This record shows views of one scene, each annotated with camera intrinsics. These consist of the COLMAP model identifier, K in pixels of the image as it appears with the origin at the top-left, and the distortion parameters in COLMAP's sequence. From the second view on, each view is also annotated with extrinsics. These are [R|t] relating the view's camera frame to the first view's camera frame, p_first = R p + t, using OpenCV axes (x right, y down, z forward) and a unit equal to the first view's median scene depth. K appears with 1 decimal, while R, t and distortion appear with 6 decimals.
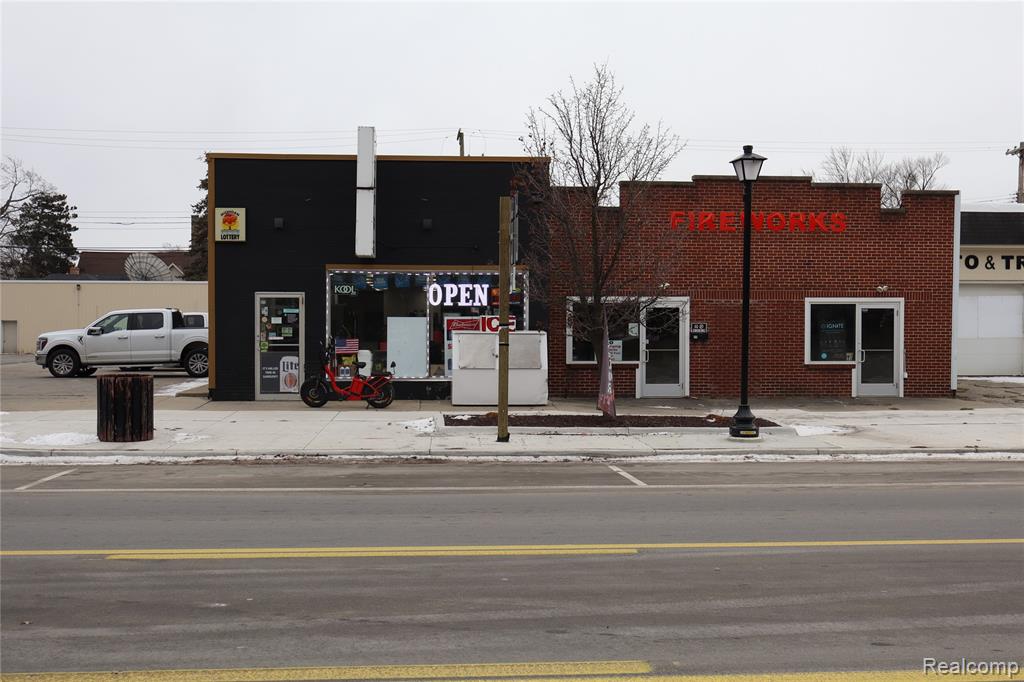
lens RADIAL K [[1174.9, 0, 512.2], [0, 1174.9, 343.8], [0, 0, 1]] dist [0.018778, 0.000000]
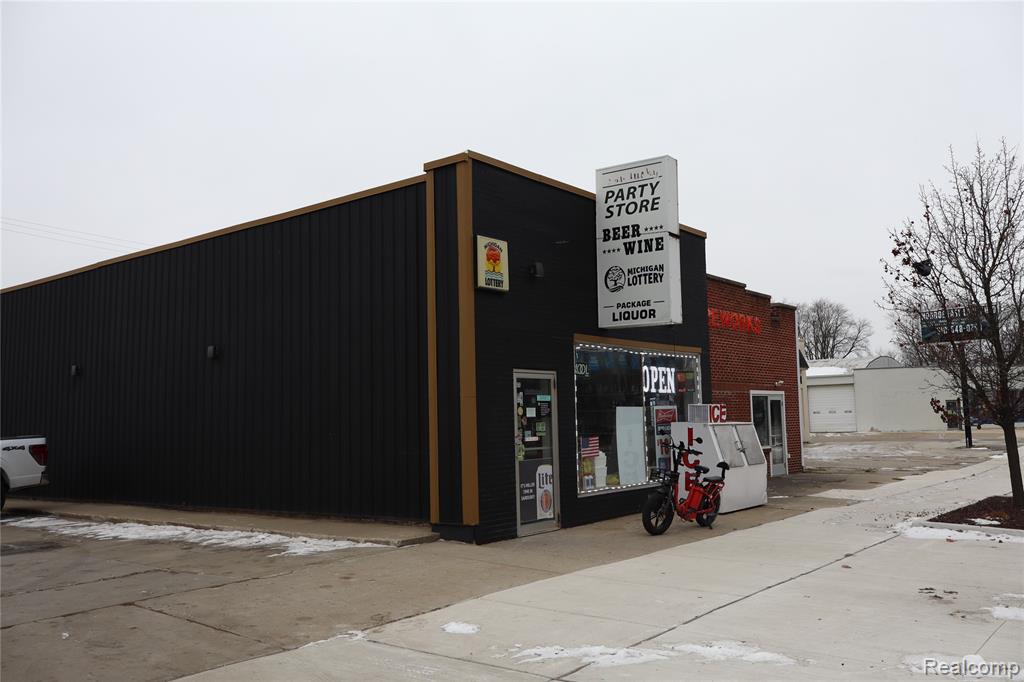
lens RADIAL K [[866.9, 0, 515.7], [0, 866.9, 340.5], [0, 0, 1]] dist [0.012560, 0.003347]
pose [[0.666678, 0.051303, 0.743578, -0.573060], [0.040131, 0.993711, -0.104541, -0.009075], [-0.744265, 0.099536, 0.660426, 0.669448]]
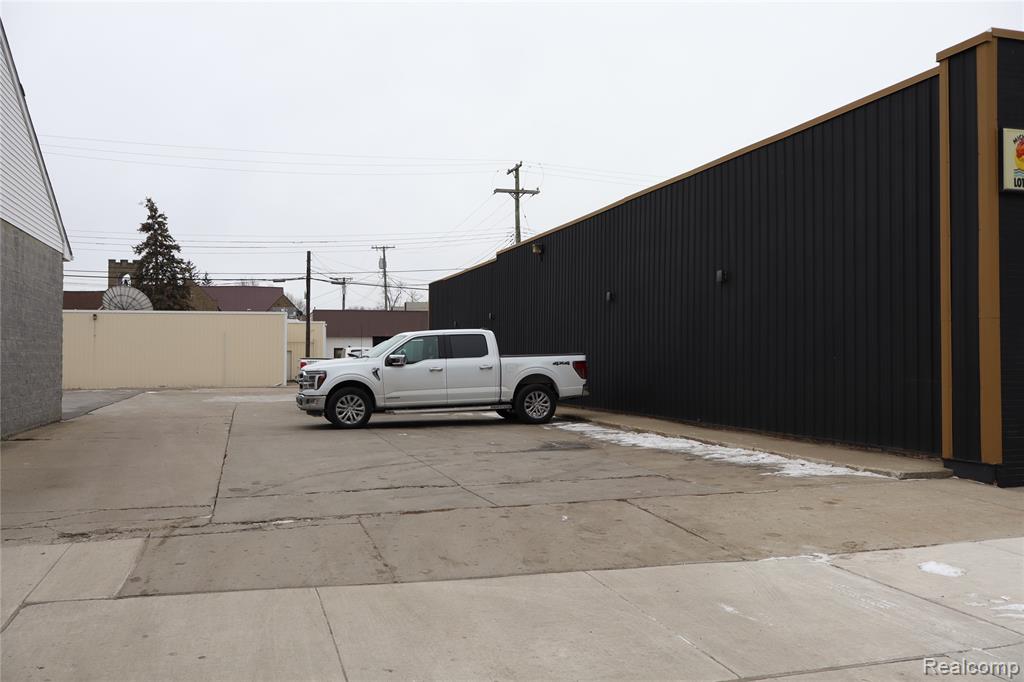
lens RADIAL K [[866.9, 0, 515.0], [0, 866.9, 335.1], [0, 0, 1]] dist [0.012560, 0.003347]
pose [[0.970857, 0.002993, 0.239642, -0.555207], [0.007020, 0.999138, -0.040918, -0.005842], [-0.239558, 0.041408, 0.969999, 0.658464]]
